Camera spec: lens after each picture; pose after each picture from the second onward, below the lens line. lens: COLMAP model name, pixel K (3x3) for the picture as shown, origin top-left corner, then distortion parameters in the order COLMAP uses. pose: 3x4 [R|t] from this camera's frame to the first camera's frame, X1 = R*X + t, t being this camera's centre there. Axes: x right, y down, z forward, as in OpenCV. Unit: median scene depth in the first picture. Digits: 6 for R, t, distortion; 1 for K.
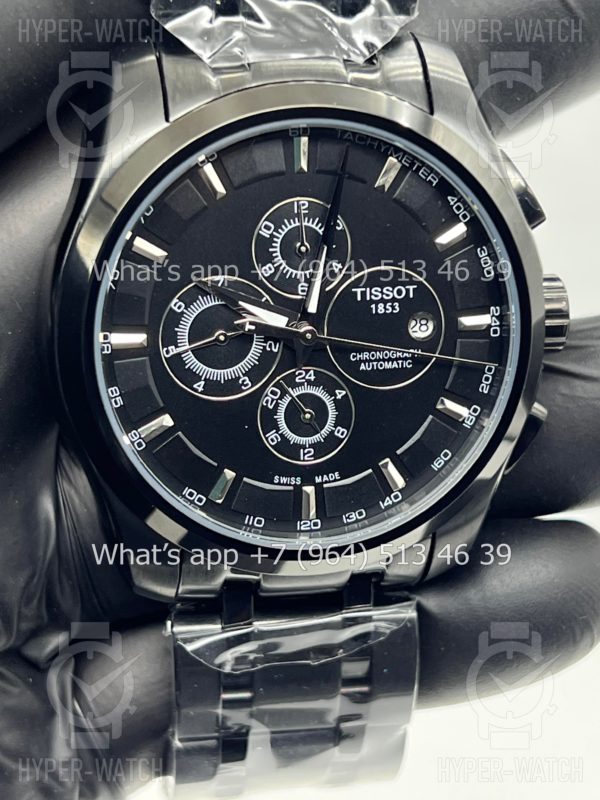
lens RADIAL K [[1945.0, 0, 300.2], [0, 1945.0, 400.3], [0, 0, 1]] dist [0.216868, 0.000000]
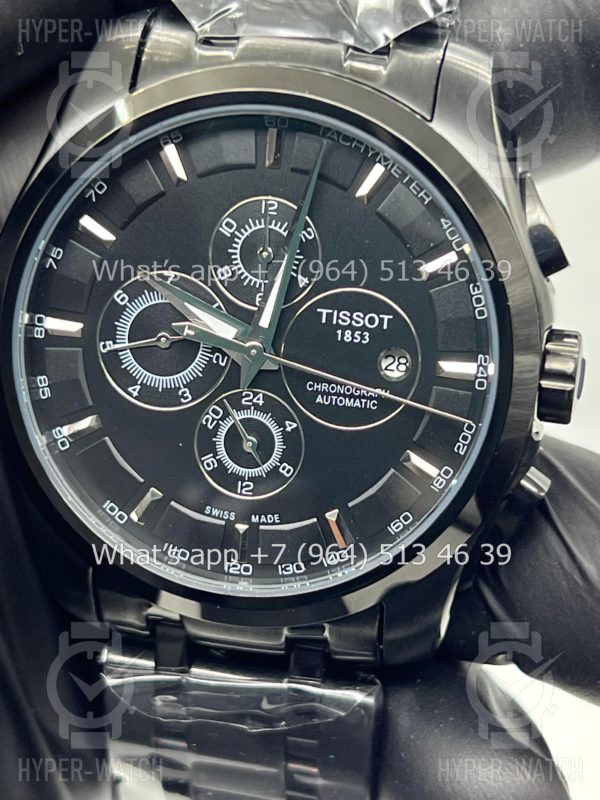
lens RADIAL K [[1945.0, 0, 302.9], [0, 1945.0, 400.7], [0, 0, 1]] dist [0.216868, 0.000000]
pose [[0.930133, 0.152414, -0.334100, 0.318350], [-0.171501, 0.984780, -0.028211, 0.009309], [0.324715, 0.083538, 0.942115, 0.176660]]
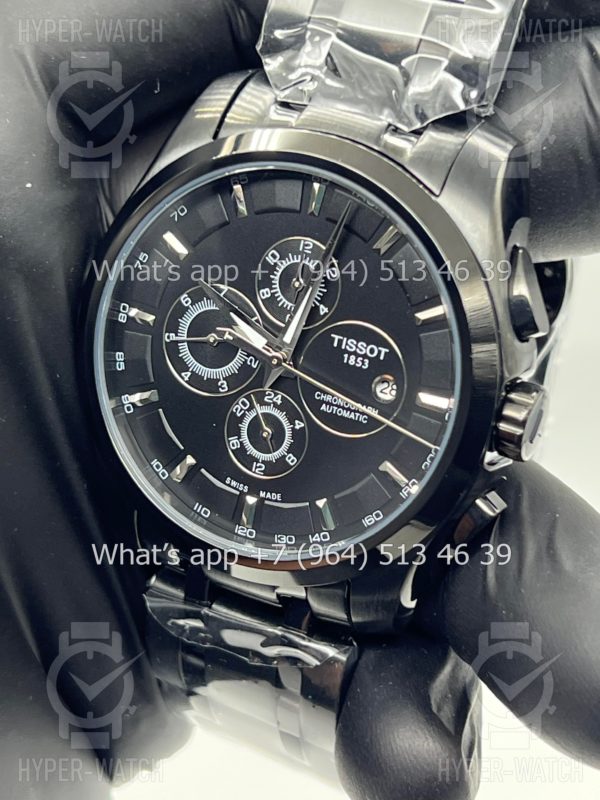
lens RADIAL K [[1945.0, 0, 294.2], [0, 1945.0, 404.9], [0, 0, 1]] dist [0.216868, 0.000000]
pose [[0.794728, 0.306557, -0.523860, 0.580873], [-0.324151, 0.944056, 0.060695, -0.078486], [0.513160, 0.121574, 0.849639, 0.085200]]
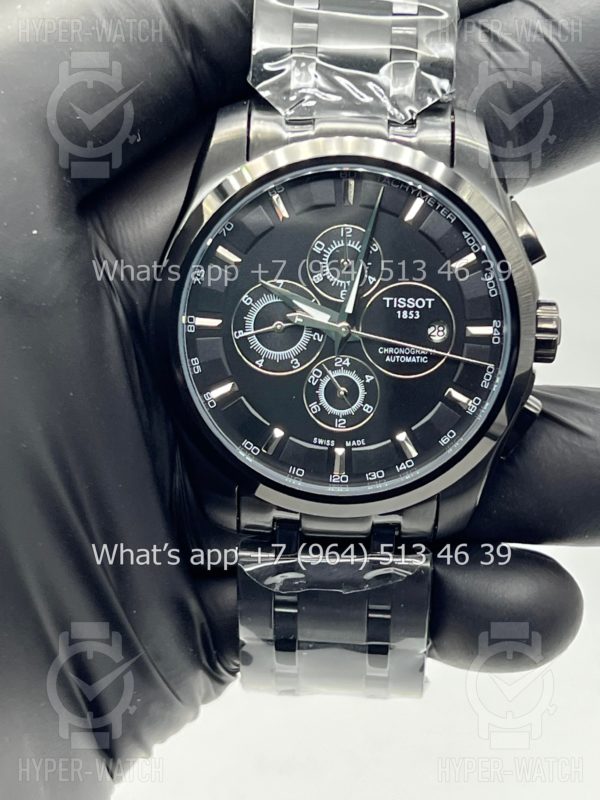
lens RADIAL K [[1945.0, 0, 297.2], [0, 1945.0, 402.3], [0, 0, 1]] dist [0.216868, 0.000000]
pose [[0.977004, 0.075834, -0.199277, 0.234058], [-0.087812, 0.994781, -0.051962, 0.084346], [0.194297, 0.068266, 0.978564, -0.275558]]
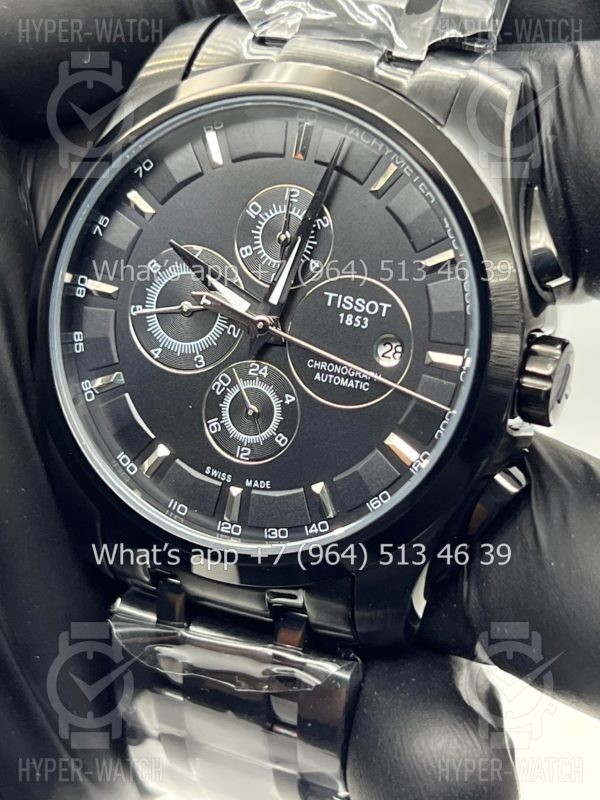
lens RADIAL K [[1945.0, 0, 304.2], [0, 1945.0, 396.1], [0, 0, 1]] dist [0.216868, 0.000000]
pose [[0.835750, 0.223283, -0.501663, 0.499207], [-0.294891, 0.953177, -0.067030, 0.056395], [0.463207, 0.203956, 0.862462, 0.195466]]
